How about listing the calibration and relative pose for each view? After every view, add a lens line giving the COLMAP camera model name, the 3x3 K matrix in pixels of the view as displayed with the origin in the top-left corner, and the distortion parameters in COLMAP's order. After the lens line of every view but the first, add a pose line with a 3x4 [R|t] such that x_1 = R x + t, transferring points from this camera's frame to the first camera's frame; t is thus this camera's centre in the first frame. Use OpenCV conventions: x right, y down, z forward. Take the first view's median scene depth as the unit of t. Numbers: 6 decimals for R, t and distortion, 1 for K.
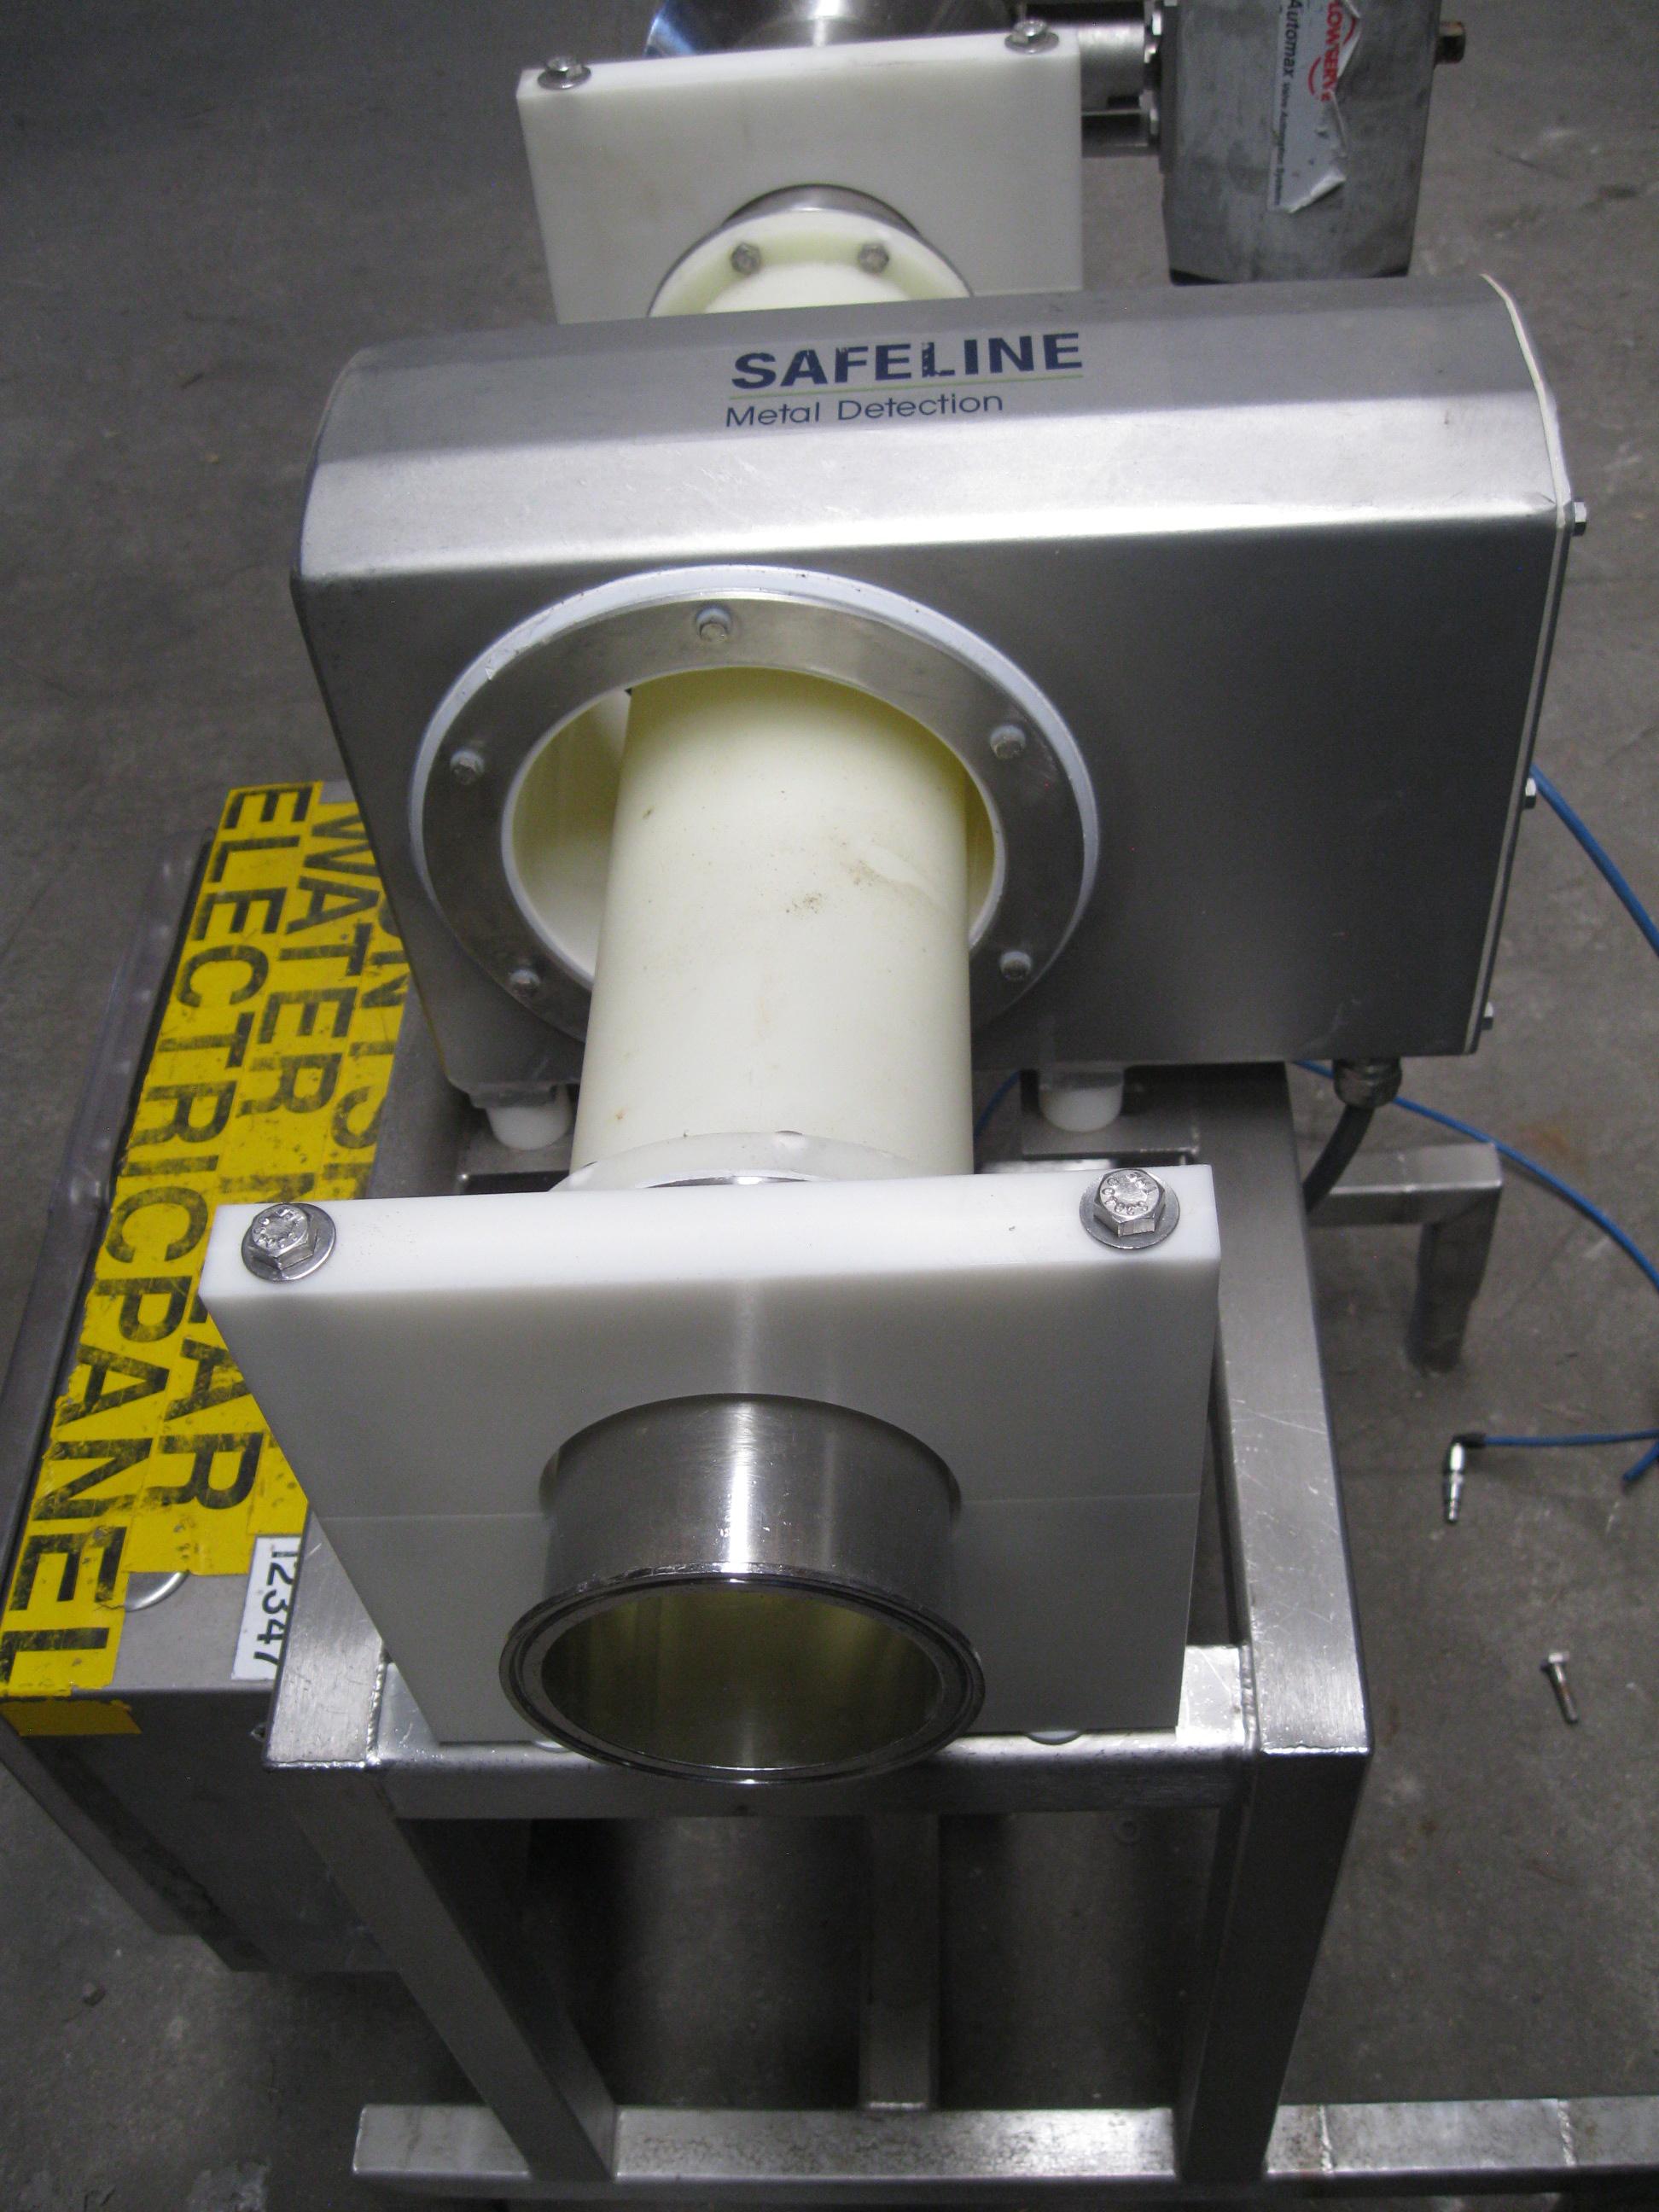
lens RADIAL K [[2262.6, 0, 824.6], [0, 2262.6, 1119.9], [0, 0, 1]] dist [-0.102024, 0.000000]
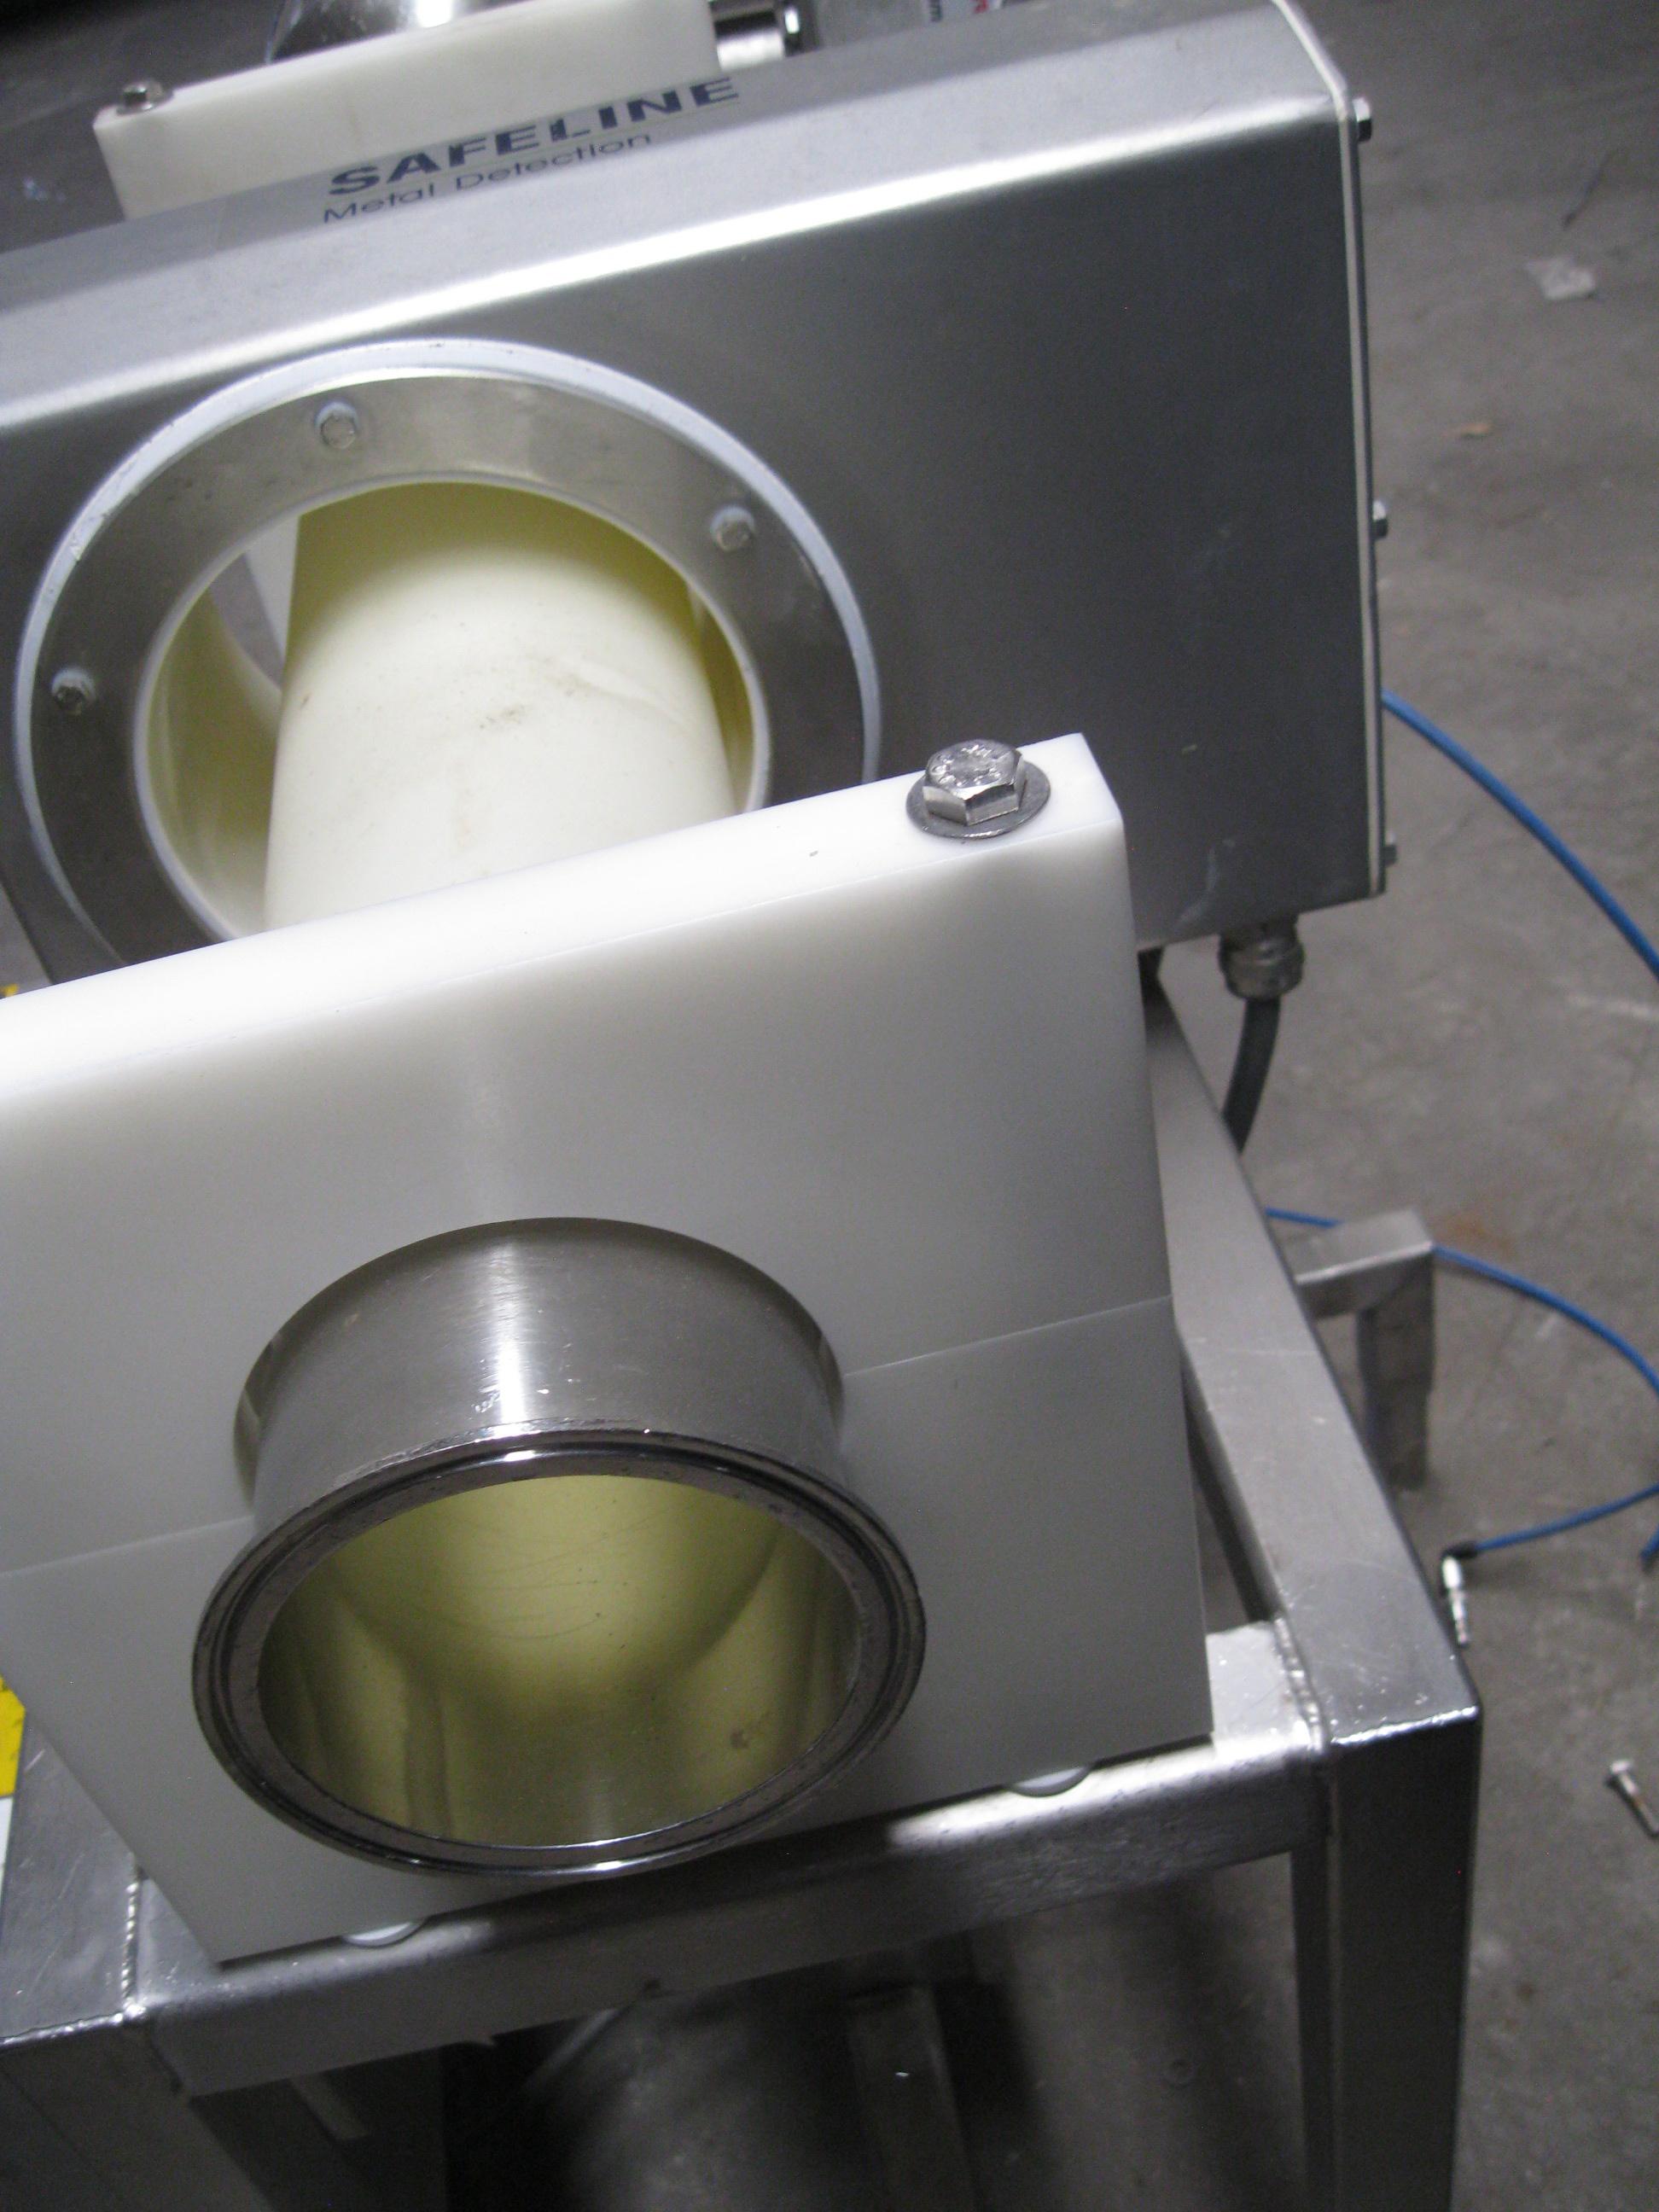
lens RADIAL K [[2262.6, 0, 786.0], [0, 2262.6, 1120.9], [0, 0, 1]] dist [-0.102024, 0.000000]
pose [[0.981658, -0.181404, 0.058653, 0.013767], [0.188883, 0.967181, -0.169956, 0.164202], [-0.025897, 0.177917, 0.983705, 0.237869]]
